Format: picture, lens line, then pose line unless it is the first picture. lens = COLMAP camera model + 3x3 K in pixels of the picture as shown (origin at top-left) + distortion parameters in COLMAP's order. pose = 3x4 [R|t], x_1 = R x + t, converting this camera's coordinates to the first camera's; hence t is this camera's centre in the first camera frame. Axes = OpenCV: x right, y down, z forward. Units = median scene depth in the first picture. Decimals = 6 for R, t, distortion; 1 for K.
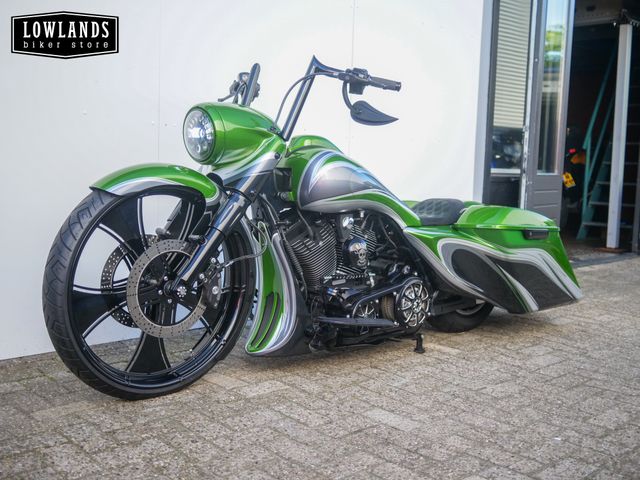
lens RADIAL K [[735.1, 0, 318.2], [0, 735.1, 236.4], [0, 0, 1]] dist [-0.002973, 0.000000]
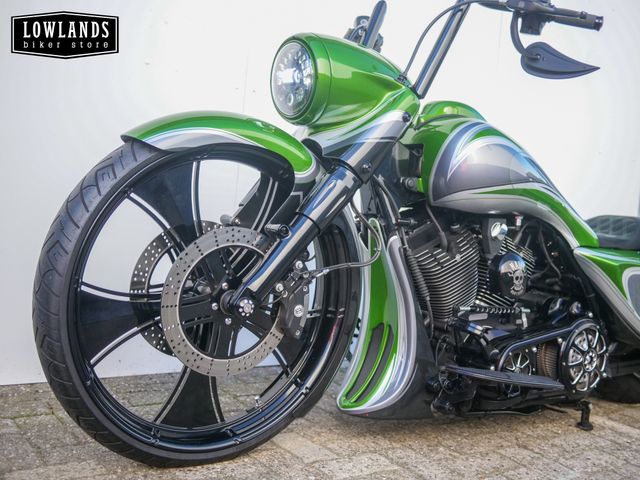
lens RADIAL K [[735.1, 0, 322.8], [0, 735.1, 239.9], [0, 0, 1]] dist [-0.002973, 0.000000]
pose [[0.989206, 0.068579, -0.129492, -0.035050], [-0.074976, 0.996161, -0.045185, 0.035410], [0.125896, 0.054406, 0.990550, 0.322355]]
